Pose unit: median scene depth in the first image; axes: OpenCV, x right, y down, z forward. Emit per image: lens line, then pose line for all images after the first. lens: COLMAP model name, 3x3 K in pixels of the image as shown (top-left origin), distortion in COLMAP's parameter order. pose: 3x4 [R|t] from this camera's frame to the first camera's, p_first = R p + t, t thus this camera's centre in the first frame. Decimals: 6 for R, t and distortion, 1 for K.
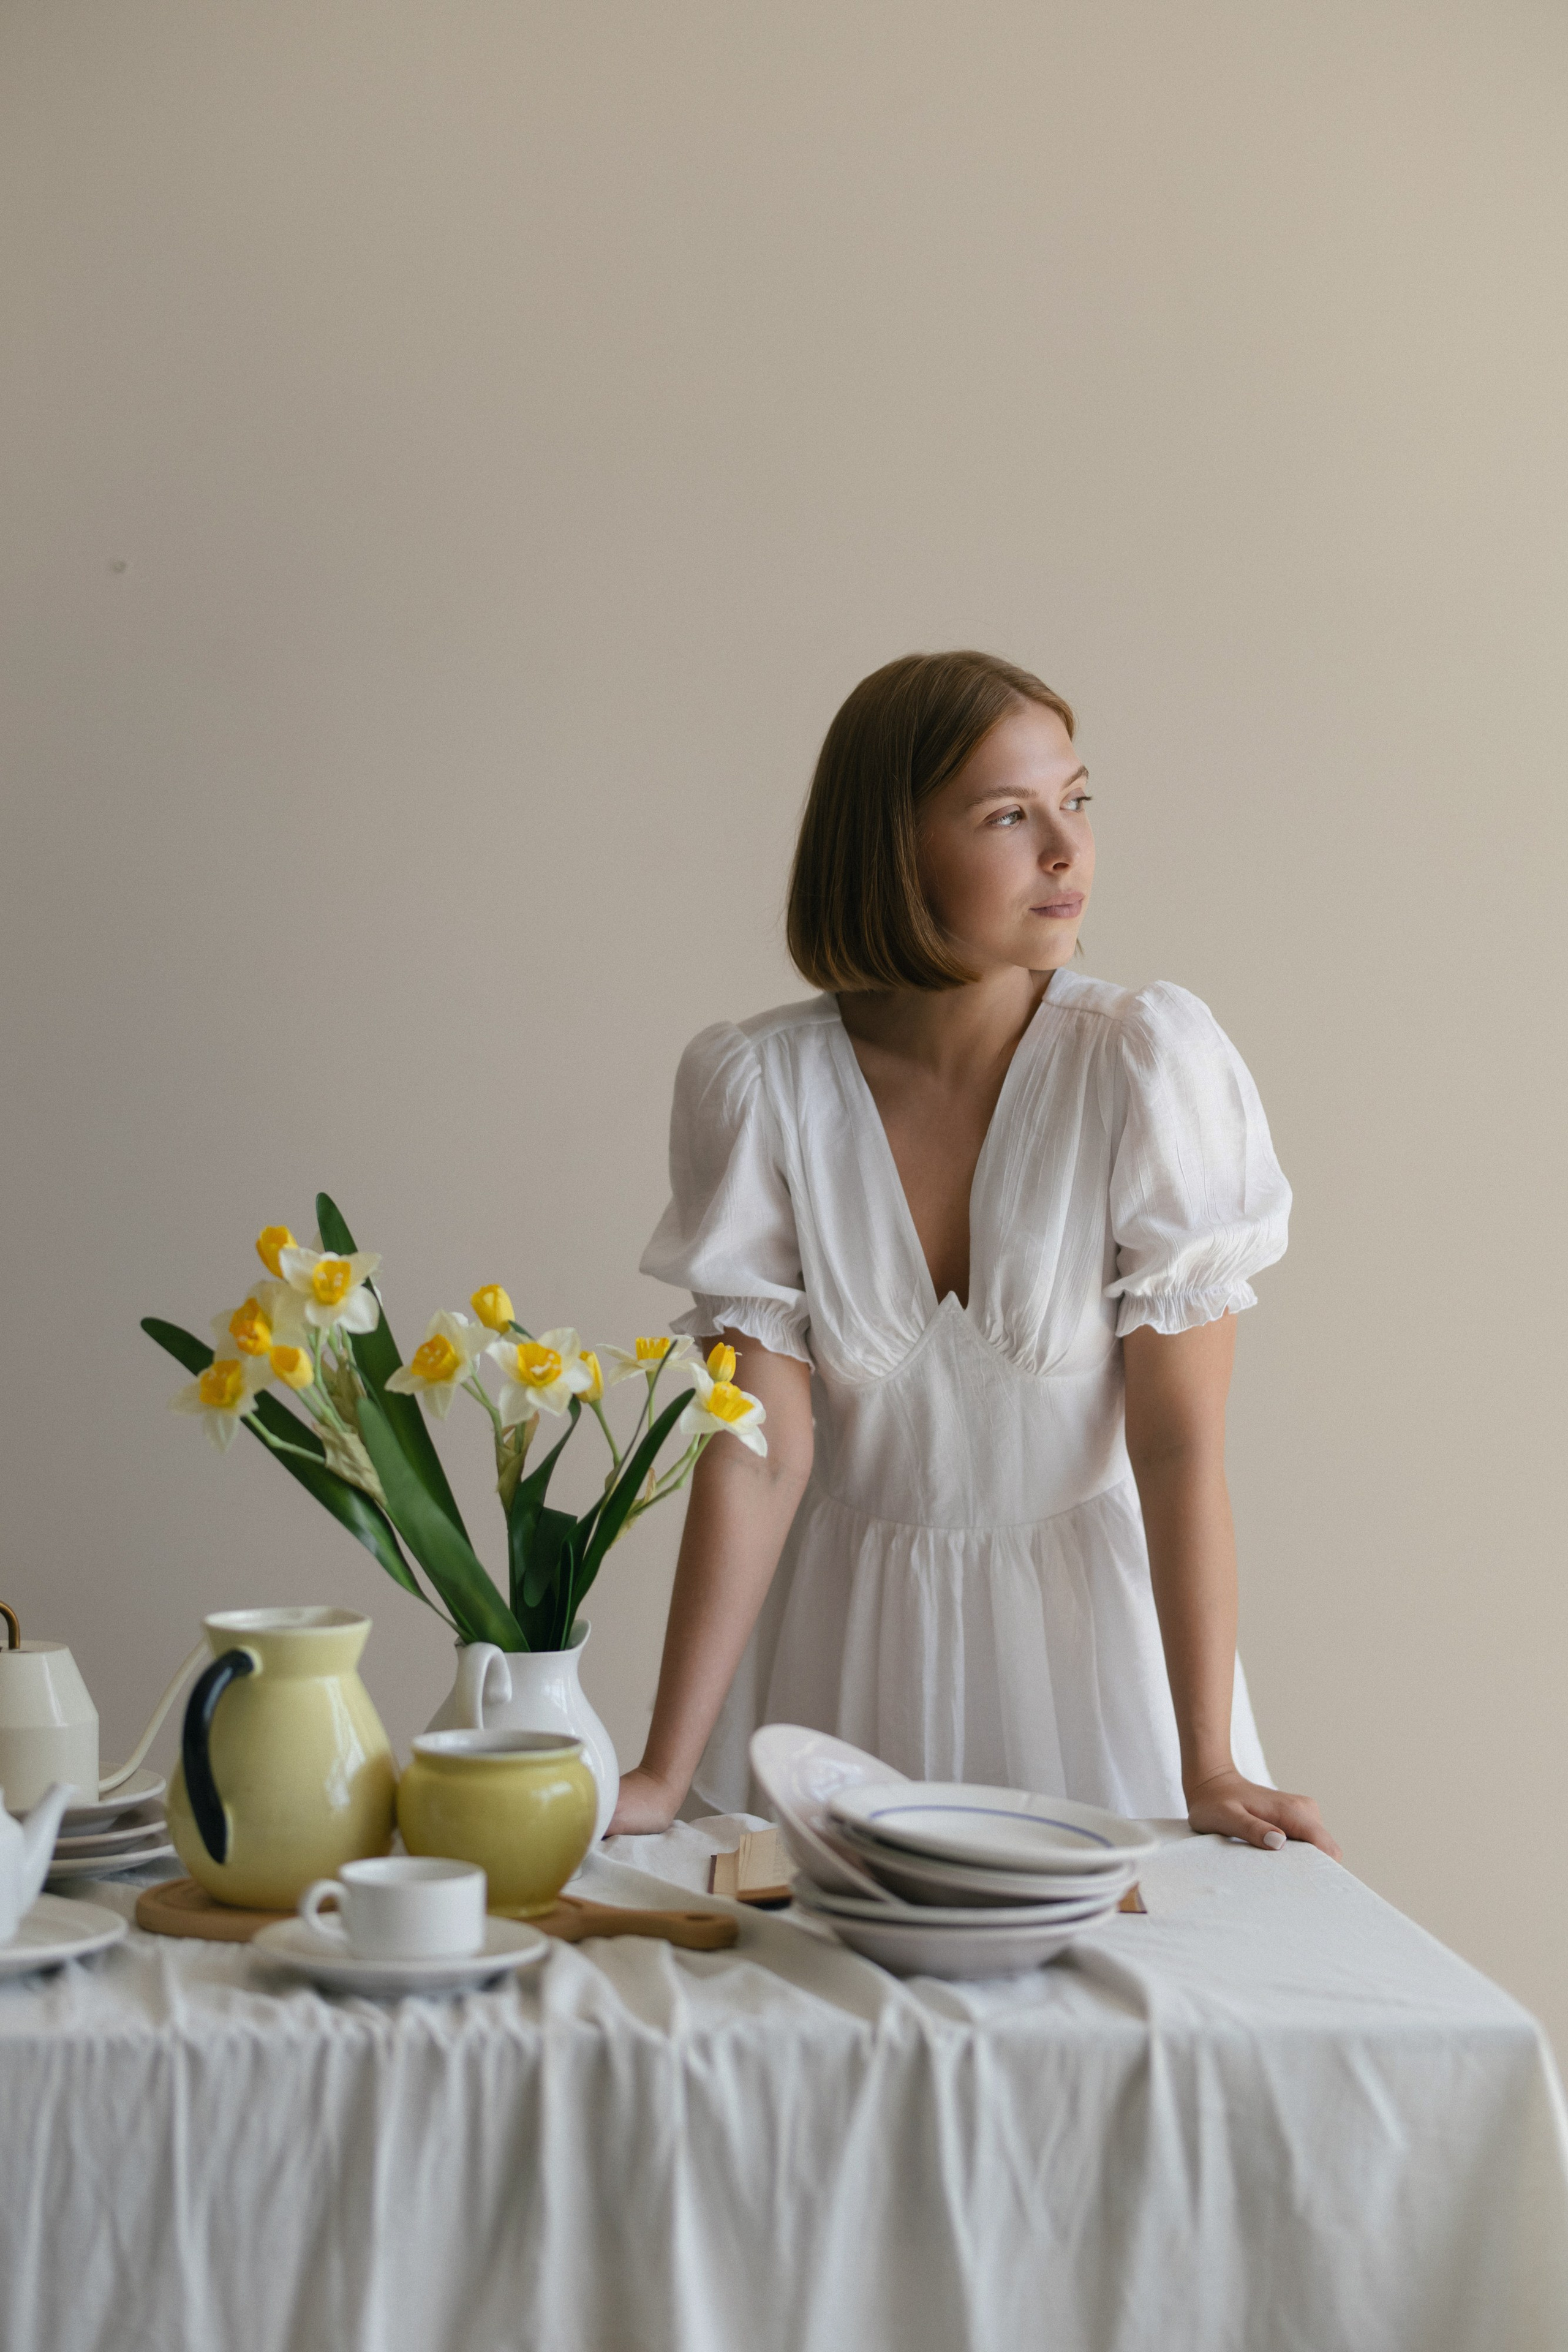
lens RADIAL K [[5829.6, 0, 784.0], [0, 5829.6, 1176.0], [0, 0, 1]] dist [0.000602, 0.106217]
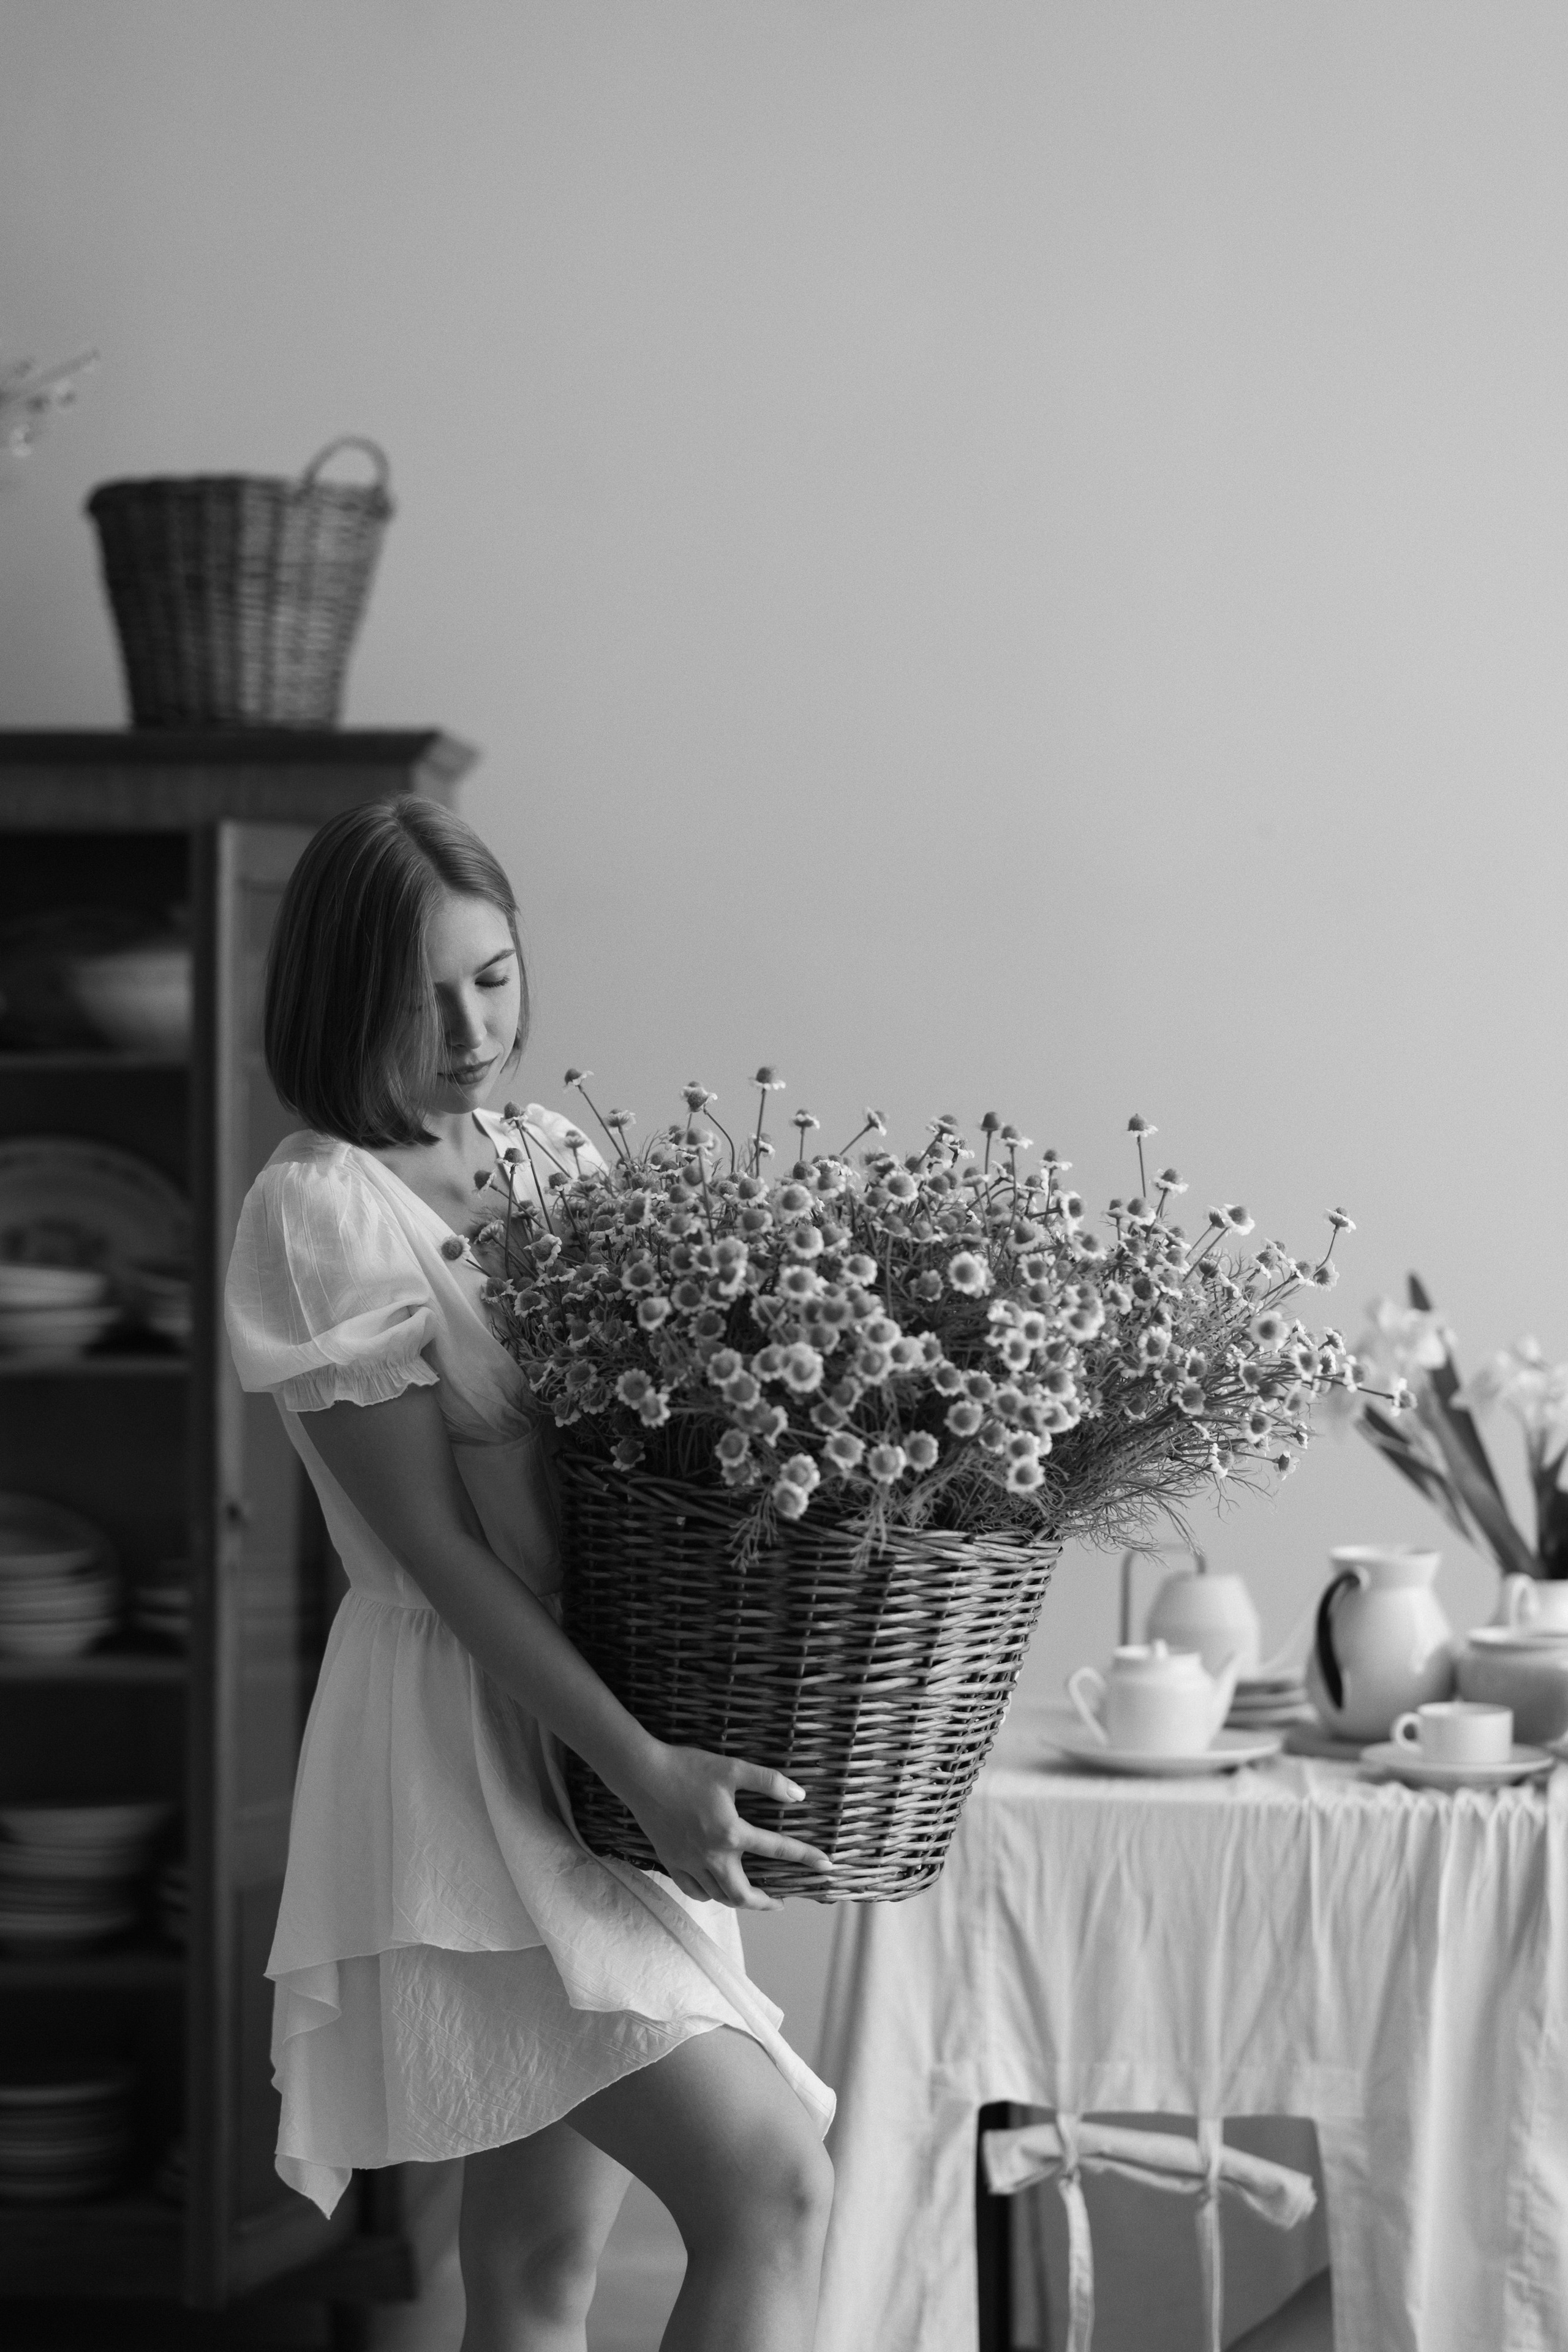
lens RADIAL K [[5829.6, 0, 784.0], [0, 5829.6, 1176.0], [0, 0, 1]] dist [0.000602, 0.106217]
pose [[0.981749, 0.000317, -0.190180, 0.052939], [-0.004832, 0.999717, -0.023274, 0.014857], [0.190119, 0.023768, 0.981473, -0.553881]]
